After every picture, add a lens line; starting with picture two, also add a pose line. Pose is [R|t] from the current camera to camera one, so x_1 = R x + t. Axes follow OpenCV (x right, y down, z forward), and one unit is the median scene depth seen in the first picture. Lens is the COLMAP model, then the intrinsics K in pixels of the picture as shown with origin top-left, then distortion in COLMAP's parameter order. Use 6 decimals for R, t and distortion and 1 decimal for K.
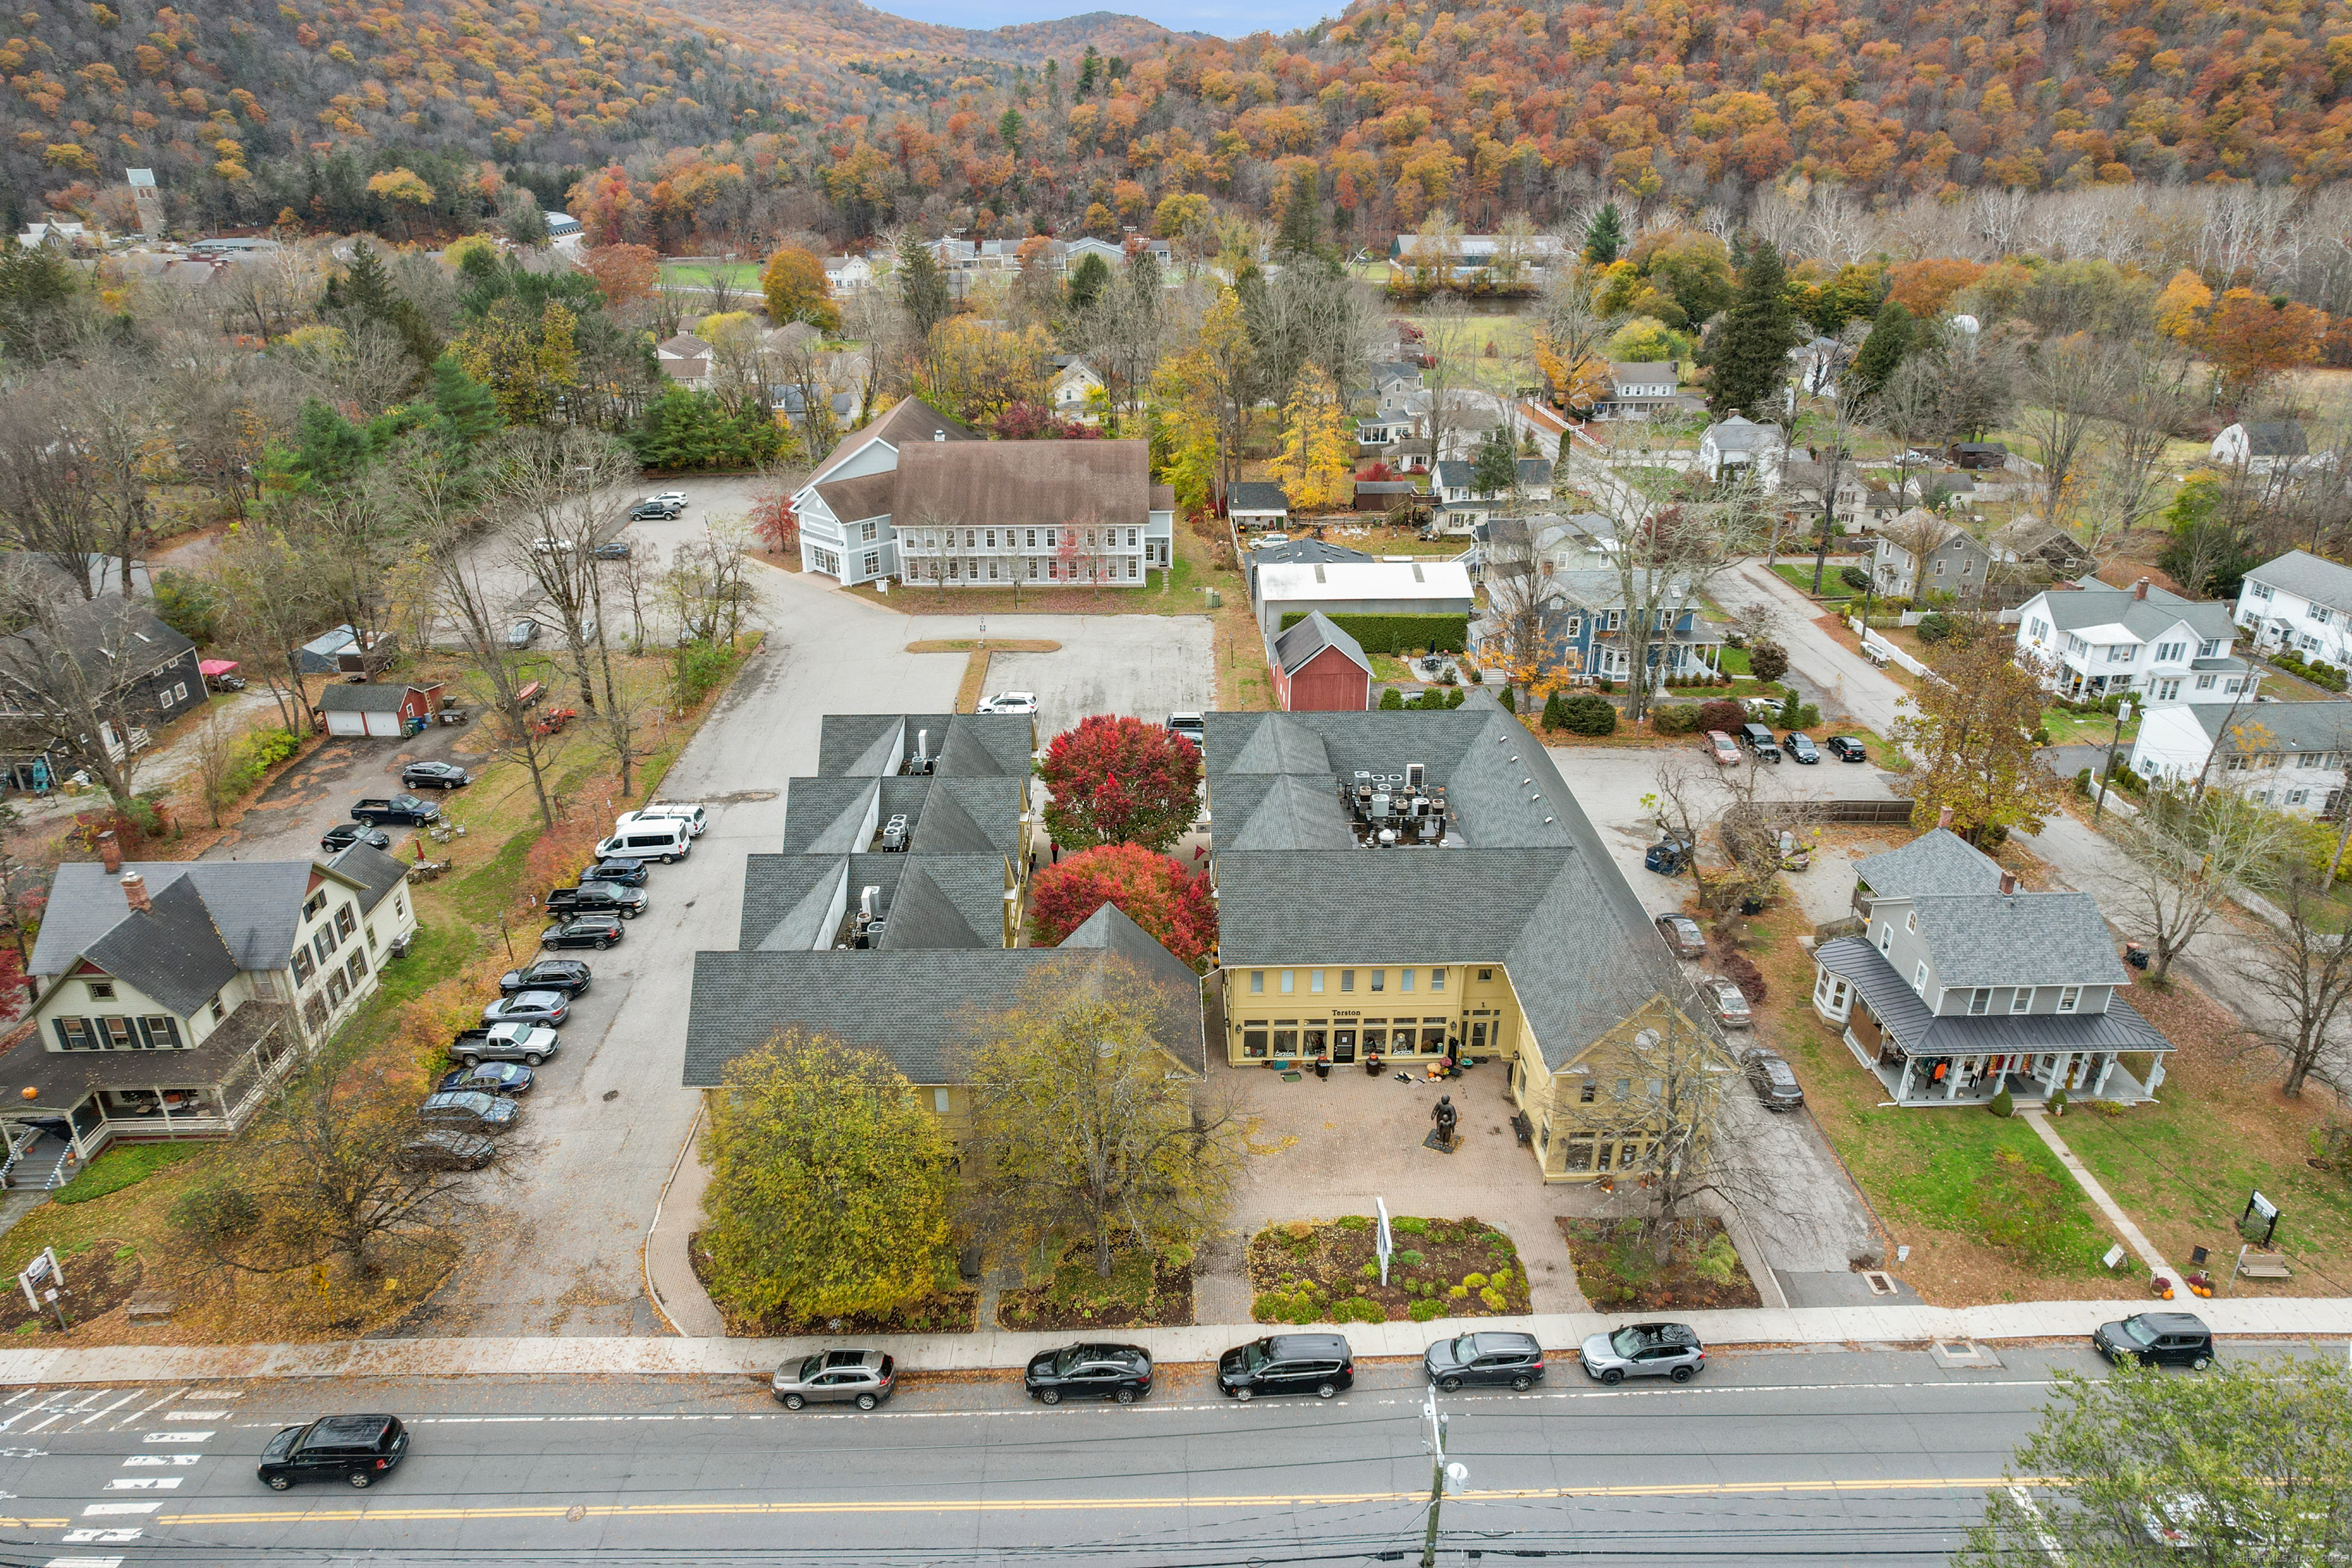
lens RADIAL K [[1500.9, 0, 1184.4], [0, 1500.9, 786.7], [0, 0, 1]] dist [-0.077912, 0.074187]
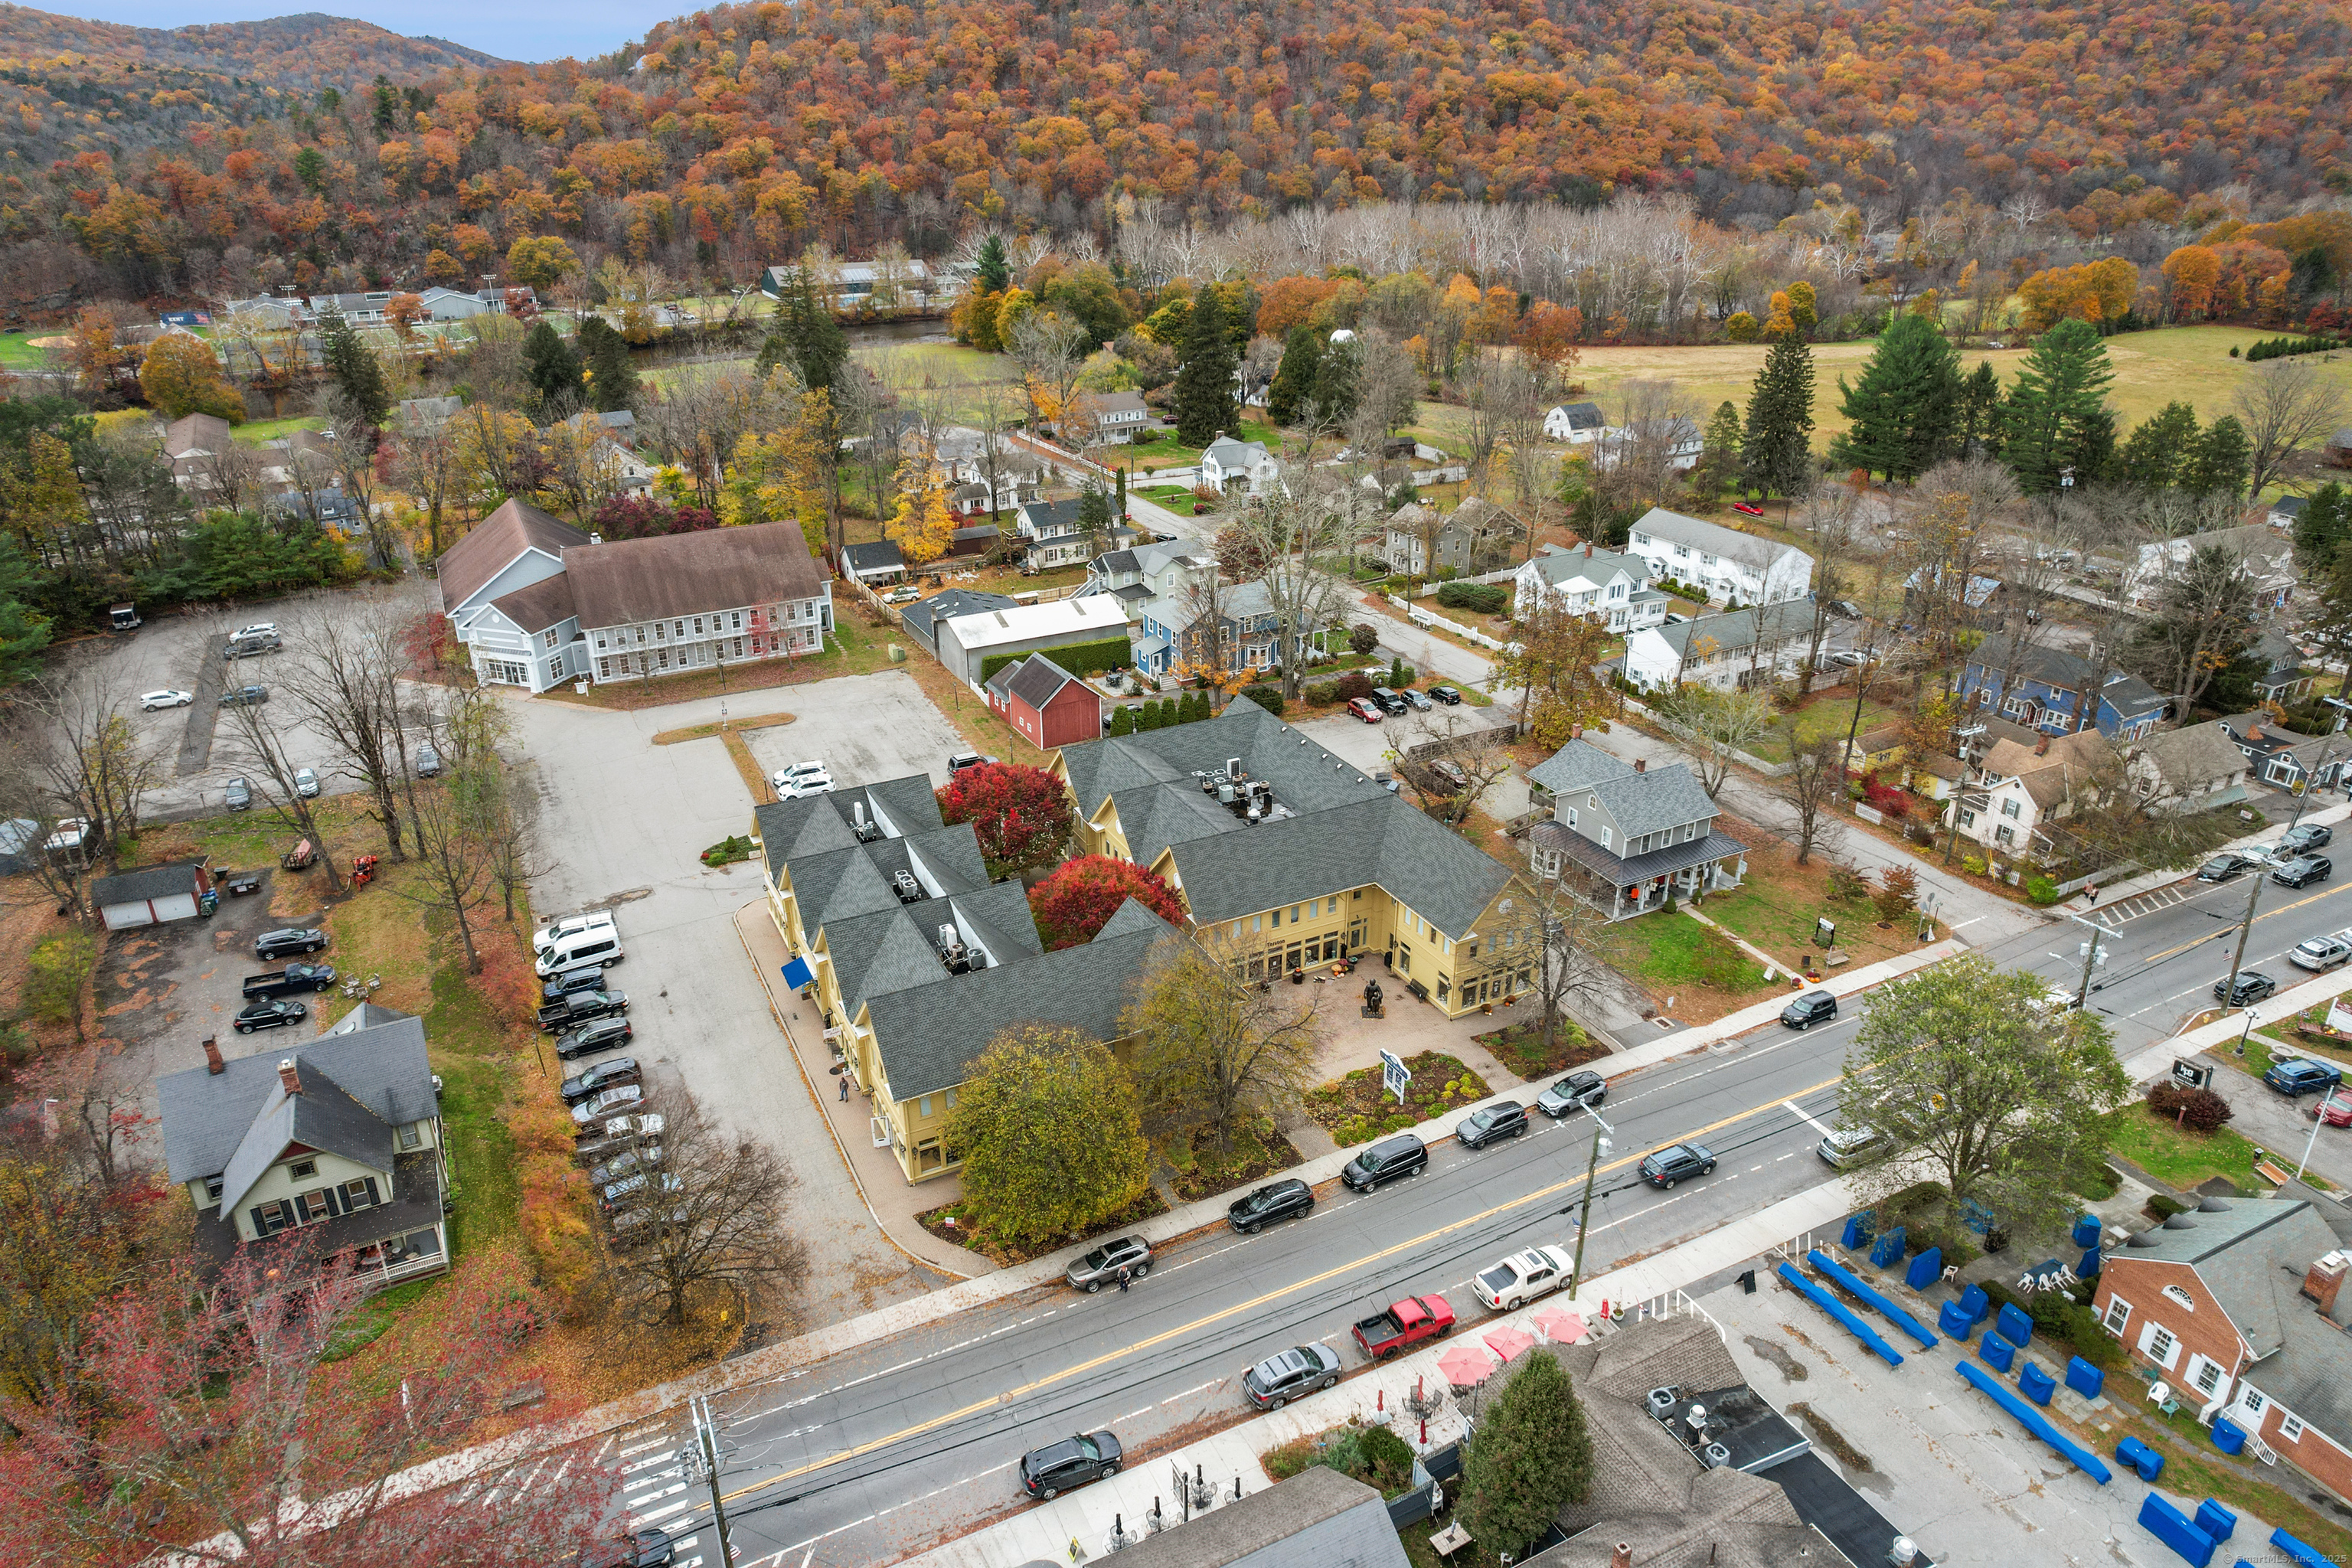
lens RADIAL K [[1500.9, 0, 1184.4], [0, 1500.9, 786.7], [0, 0, 1]] dist [-0.077912, 0.074187]
pose [[0.902163, -0.180330, 0.391897, -0.357108], [0.180847, 0.982854, 0.035941, -0.040492], [-0.391659, 0.038449, 0.919307, -0.175914]]
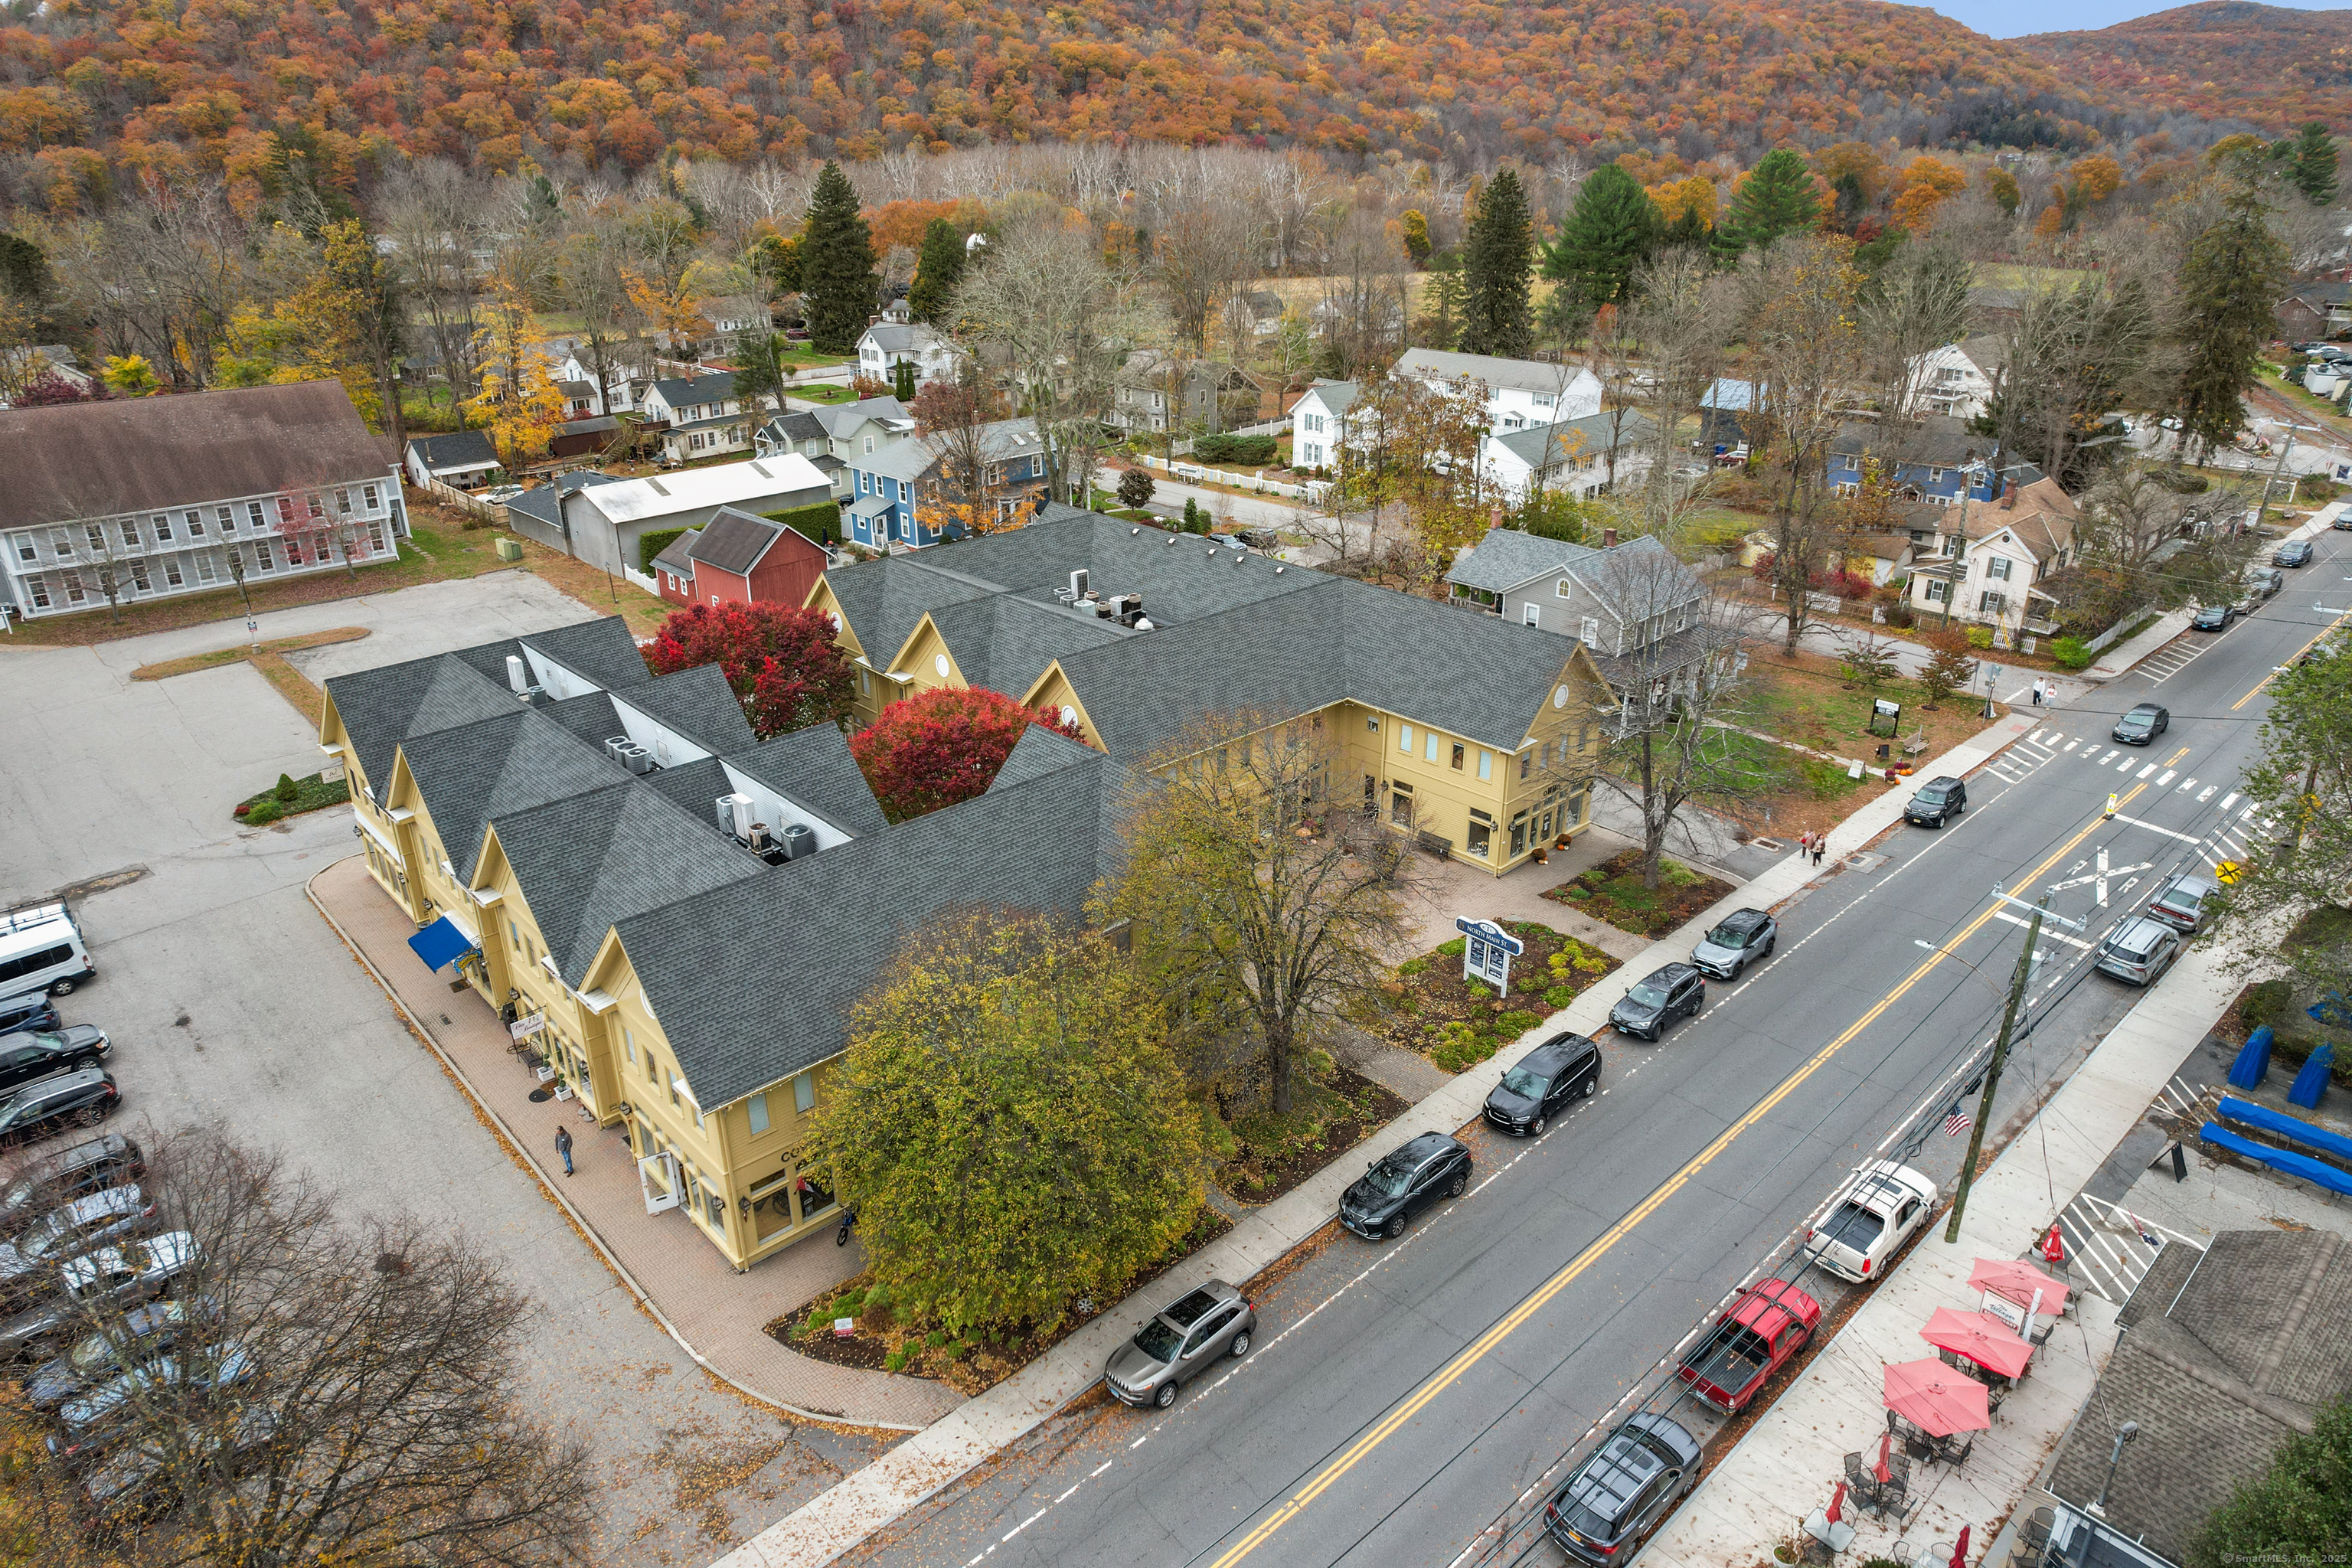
lens RADIAL K [[1500.9, 0, 1184.4], [0, 1500.9, 786.7], [0, 0, 1]] dist [-0.077912, 0.074187]
pose [[0.745502, -0.270030, 0.609353, -0.337871], [0.277239, 0.957041, 0.084921, 0.044954], [-0.606107, 0.105628, 0.788338, 0.225976]]
